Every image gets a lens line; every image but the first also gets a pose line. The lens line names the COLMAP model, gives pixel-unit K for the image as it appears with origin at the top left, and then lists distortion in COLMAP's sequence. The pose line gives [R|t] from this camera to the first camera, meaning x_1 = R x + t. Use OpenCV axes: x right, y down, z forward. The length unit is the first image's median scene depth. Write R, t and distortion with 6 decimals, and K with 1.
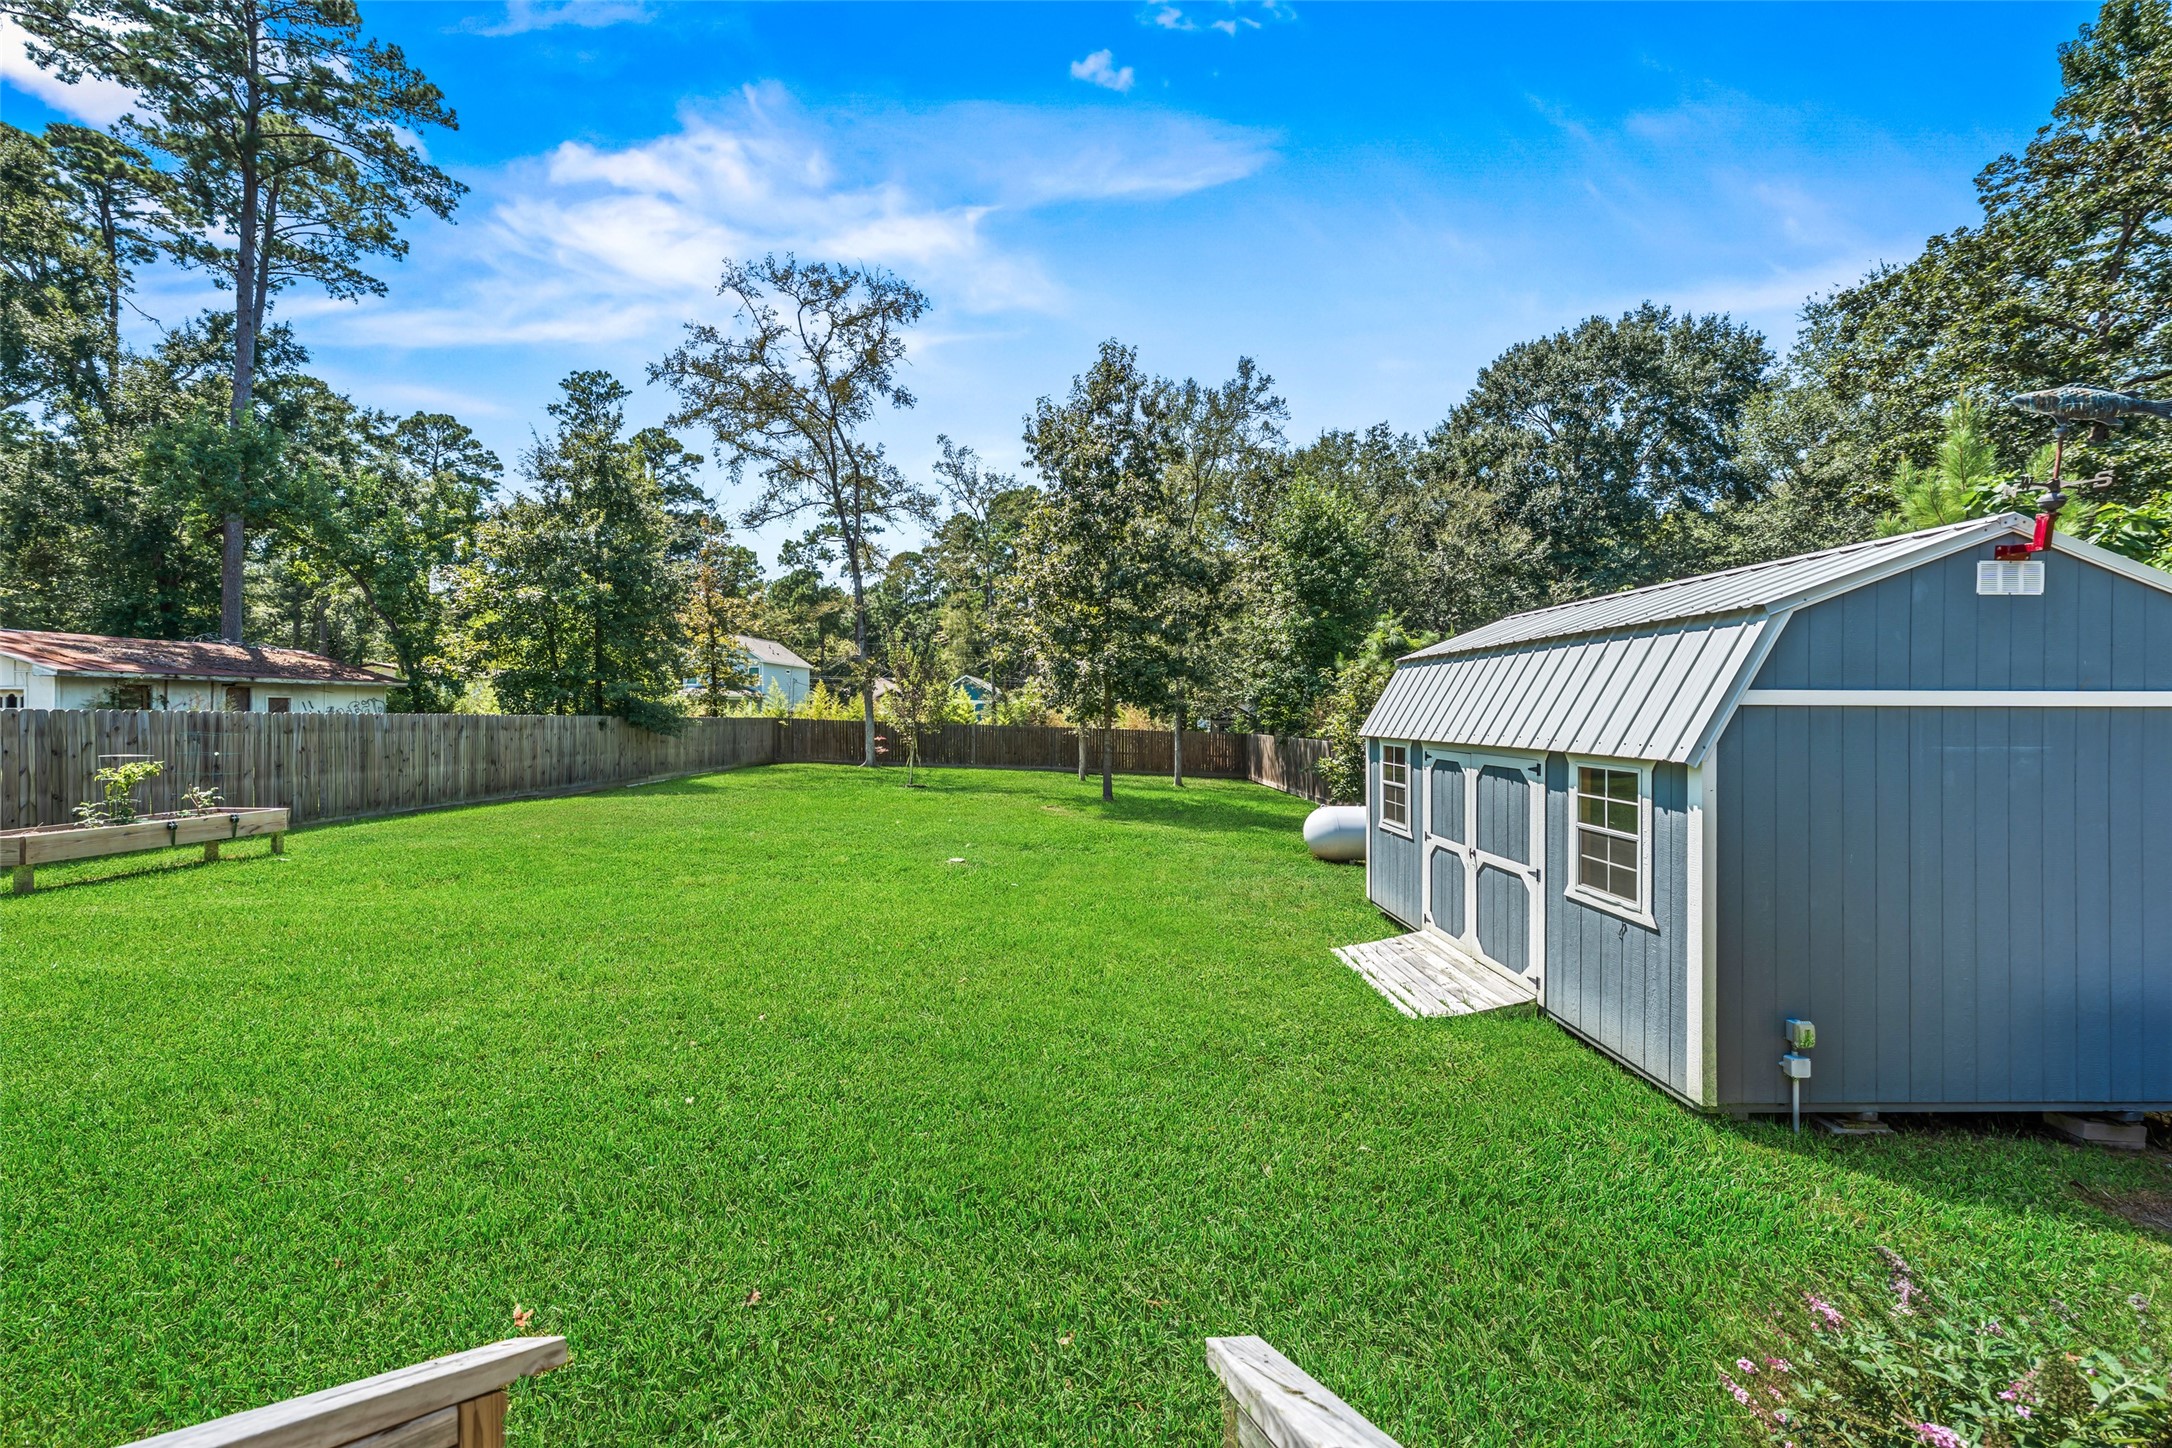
lens RADIAL K [[744.3, 0, 1081.4], [0, 744.3, 722.6], [0, 0, 1]] dist [0.000207, 0.000078]
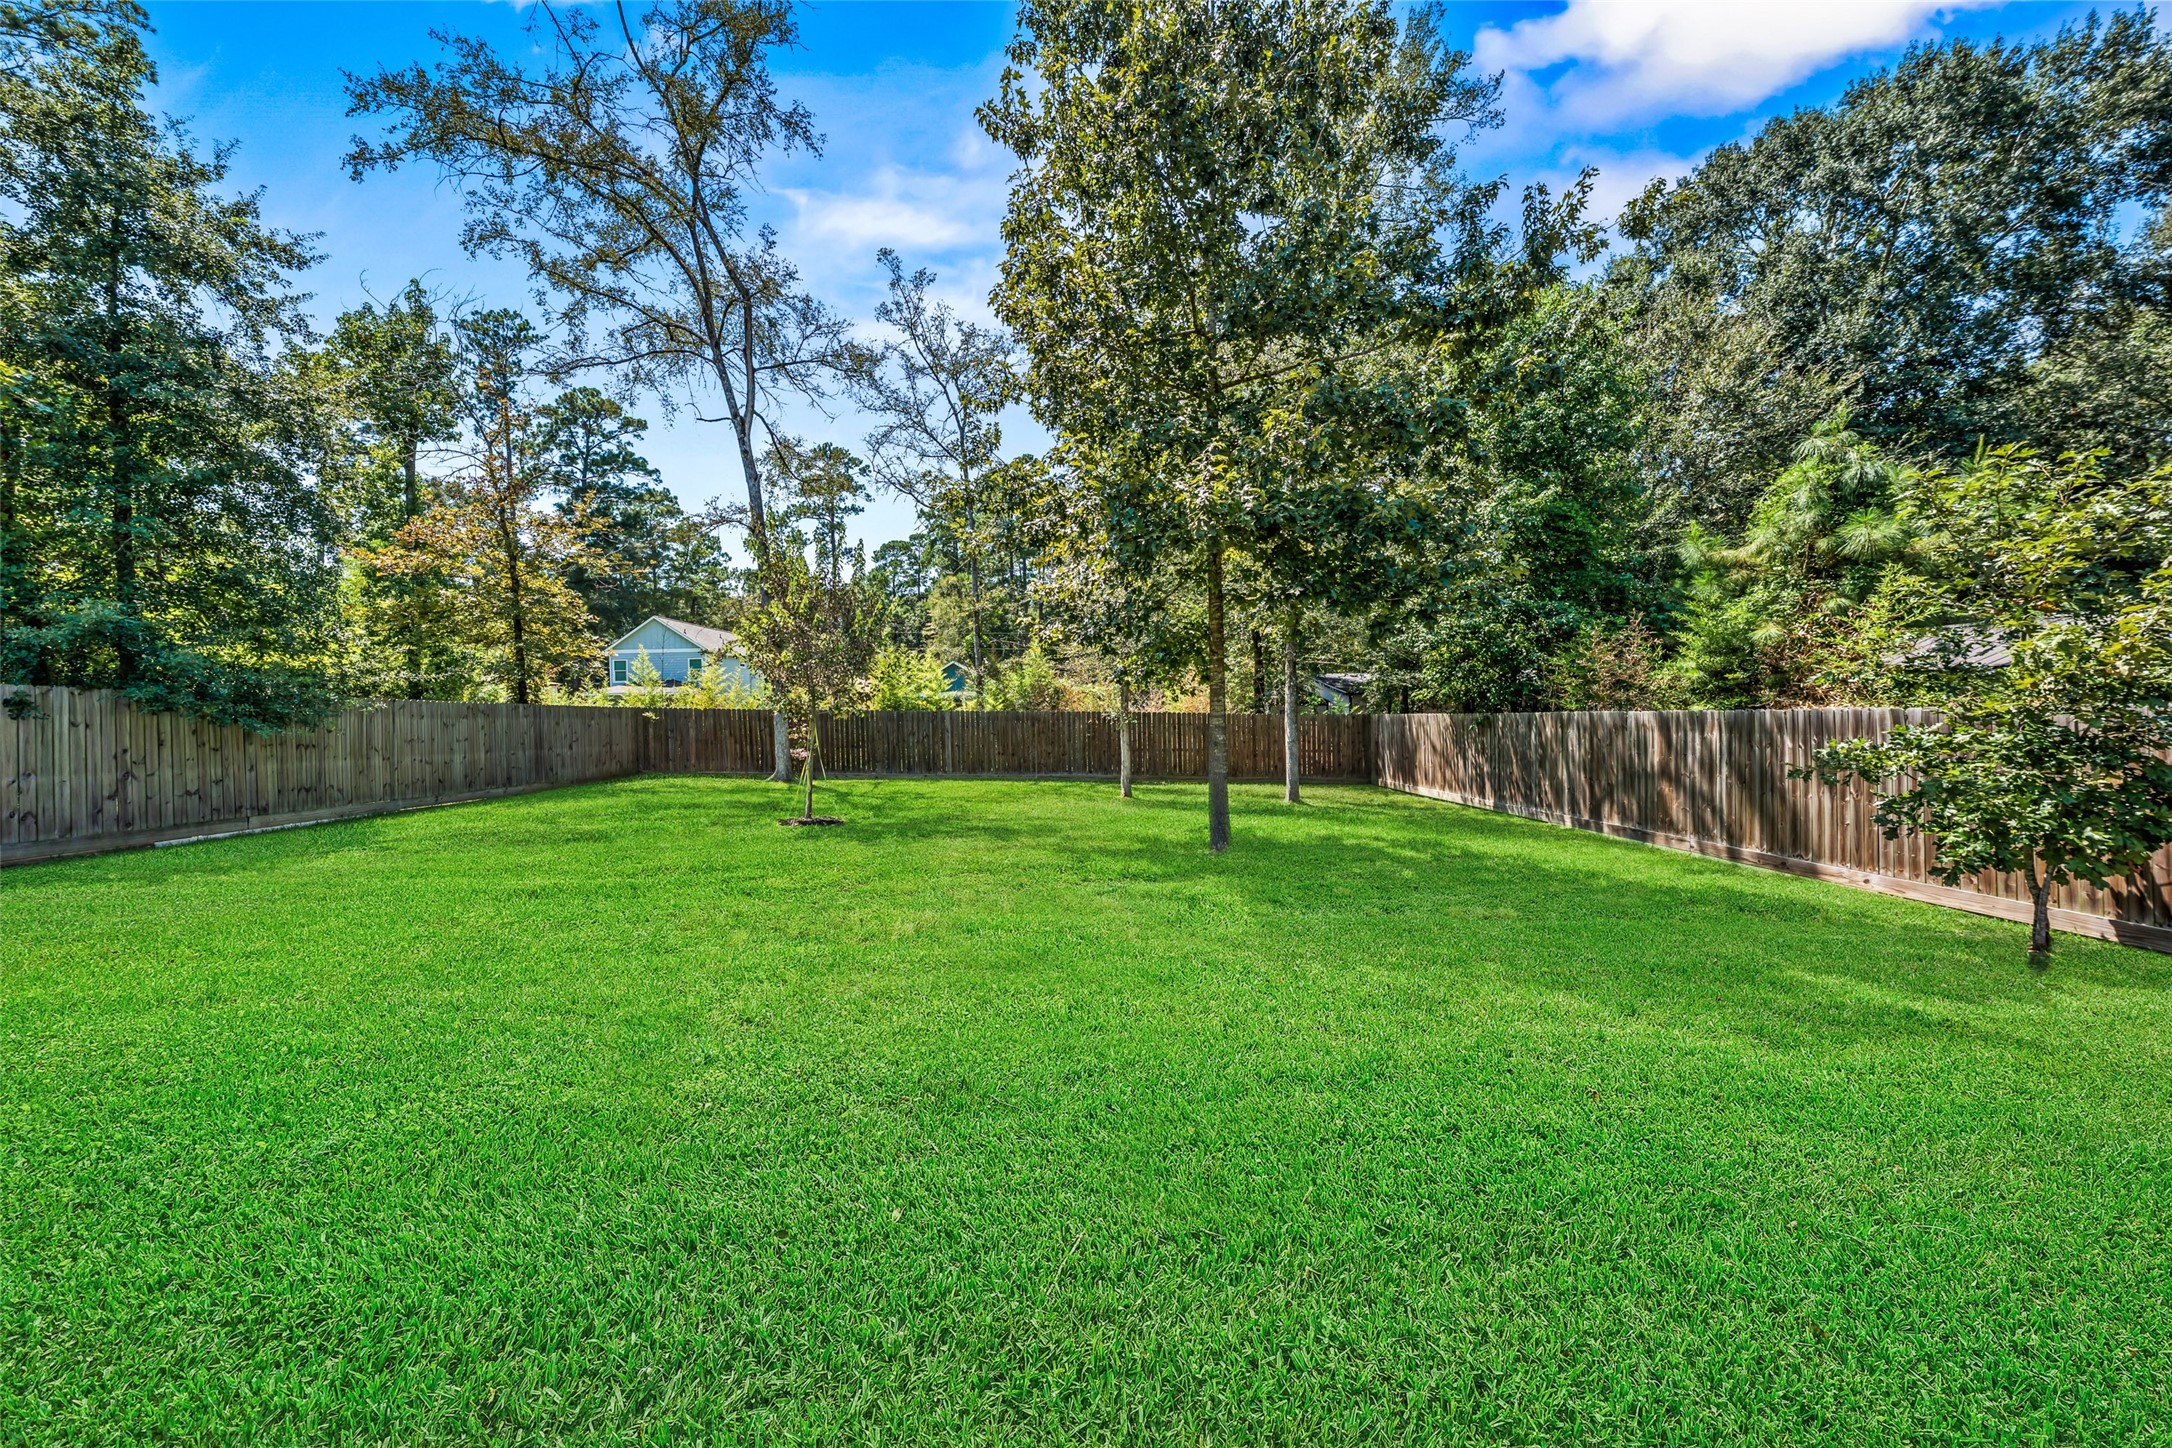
lens RADIAL K [[744.3, 0, 1090.5], [0, 744.3, 722.6], [0, 0, 1]] dist [0.000207, 0.000078]
pose [[0.999644, -0.023618, 0.012416, -0.029203], [0.023634, 0.999720, -0.001139, 0.016408], [-0.012386, 0.001432, 0.999922, 0.346892]]
